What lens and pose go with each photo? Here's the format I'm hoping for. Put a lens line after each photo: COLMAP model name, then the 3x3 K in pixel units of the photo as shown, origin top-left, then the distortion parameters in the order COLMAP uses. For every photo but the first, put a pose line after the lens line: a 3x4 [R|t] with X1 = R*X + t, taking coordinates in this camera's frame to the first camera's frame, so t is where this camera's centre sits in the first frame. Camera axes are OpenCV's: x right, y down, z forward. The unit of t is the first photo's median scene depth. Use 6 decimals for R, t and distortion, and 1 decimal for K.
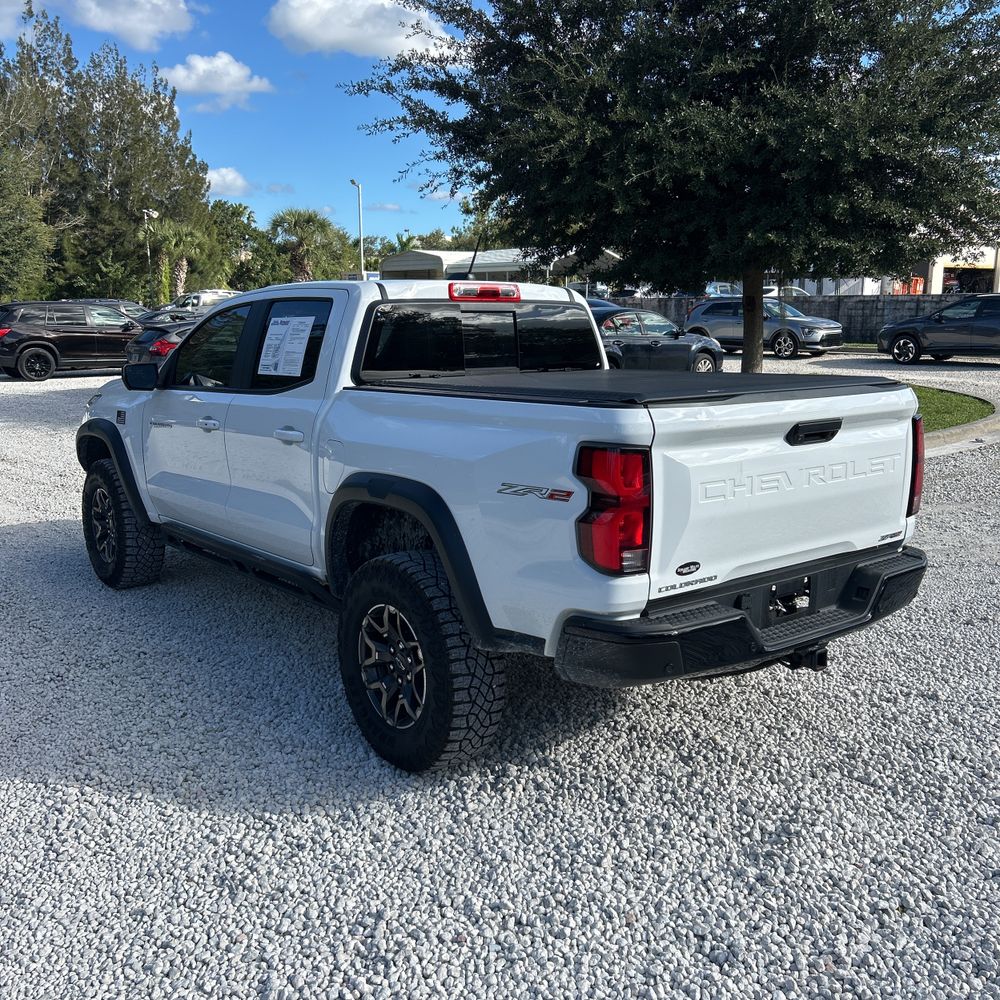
lens RADIAL K [[1011.5, 0, 500.4], [0, 1011.5, 502.0], [0, 0, 1]] dist [0.022172, 0.000000]
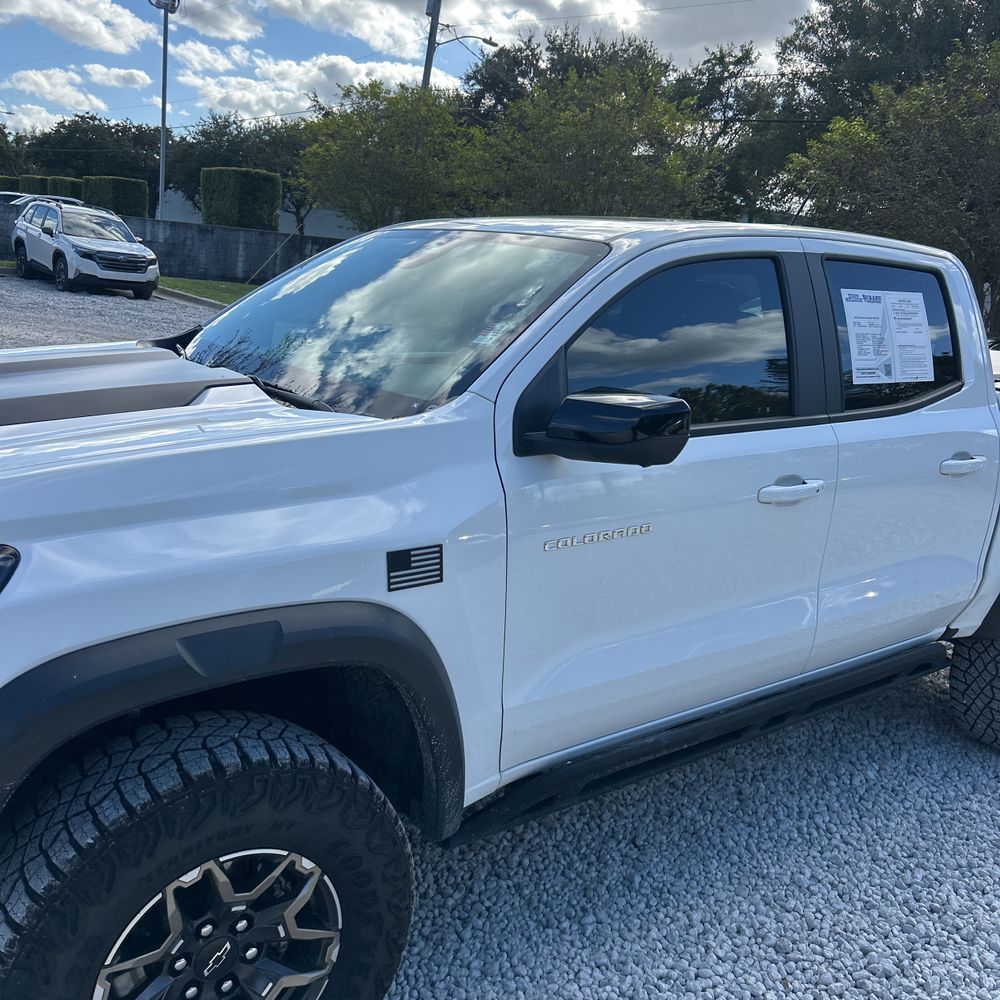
lens RADIAL K [[1011.5, 0, 496.5], [0, 1011.5, 507.0], [0, 0, 1]] dist [0.022172, 0.000000]
pose [[0.015111, -0.230288, 0.973005, -0.817228], [0.100587, 0.968530, 0.227667, -0.208111], [-0.994814, 0.094431, 0.037799, 1.161805]]
